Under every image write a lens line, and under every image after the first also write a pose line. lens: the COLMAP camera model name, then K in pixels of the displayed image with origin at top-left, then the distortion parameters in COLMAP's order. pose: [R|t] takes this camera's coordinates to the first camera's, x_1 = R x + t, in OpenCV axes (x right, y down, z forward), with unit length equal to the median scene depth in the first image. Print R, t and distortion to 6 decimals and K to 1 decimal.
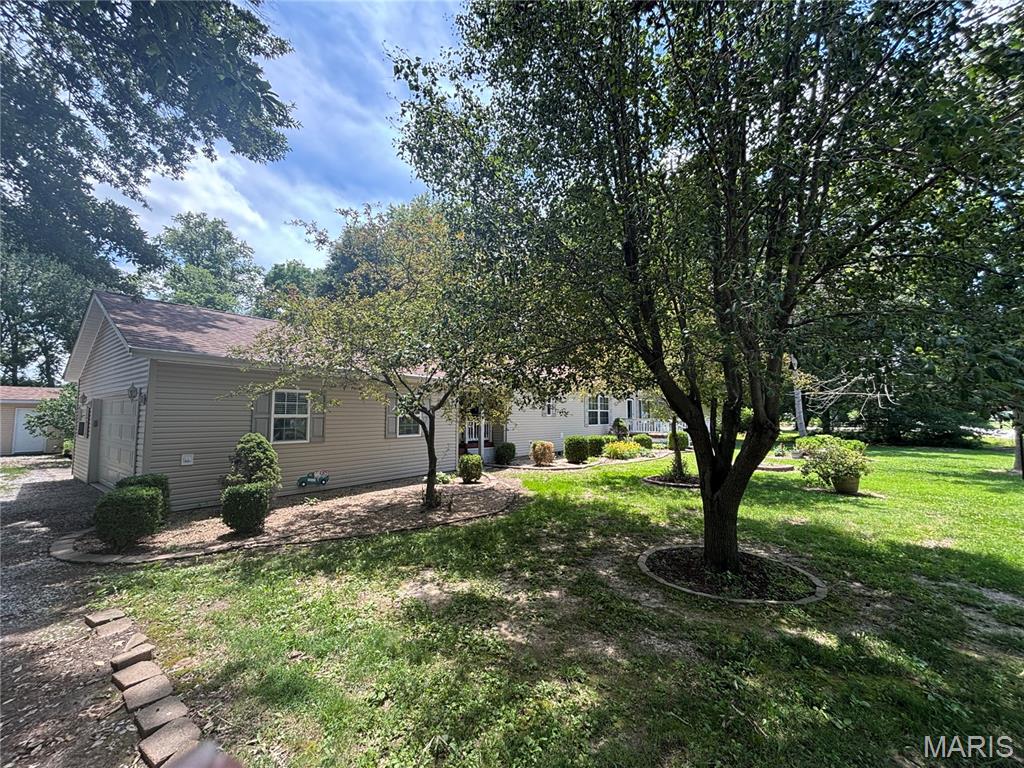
lens RADIAL K [[411.4, 0, 514.0], [0, 411.4, 384.5], [0, 0, 1]] dist [-0.001205, -0.000221]
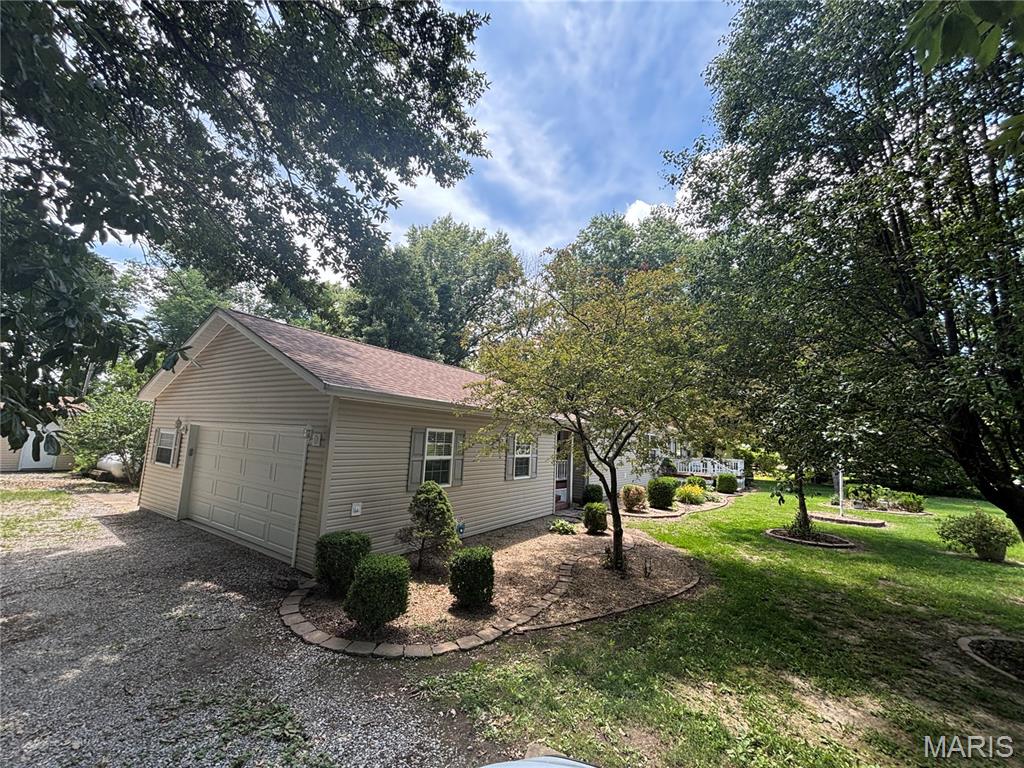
lens RADIAL K [[411.4, 0, 510.7], [0, 411.4, 382.4], [0, 0, 1]] dist [-0.001205, -0.000221]
pose [[0.996485, 0.056699, 0.061673, -0.650631], [-0.052888, 0.996689, -0.061762, -0.061849], [-0.064971, 0.058283, 0.996184, 0.097374]]
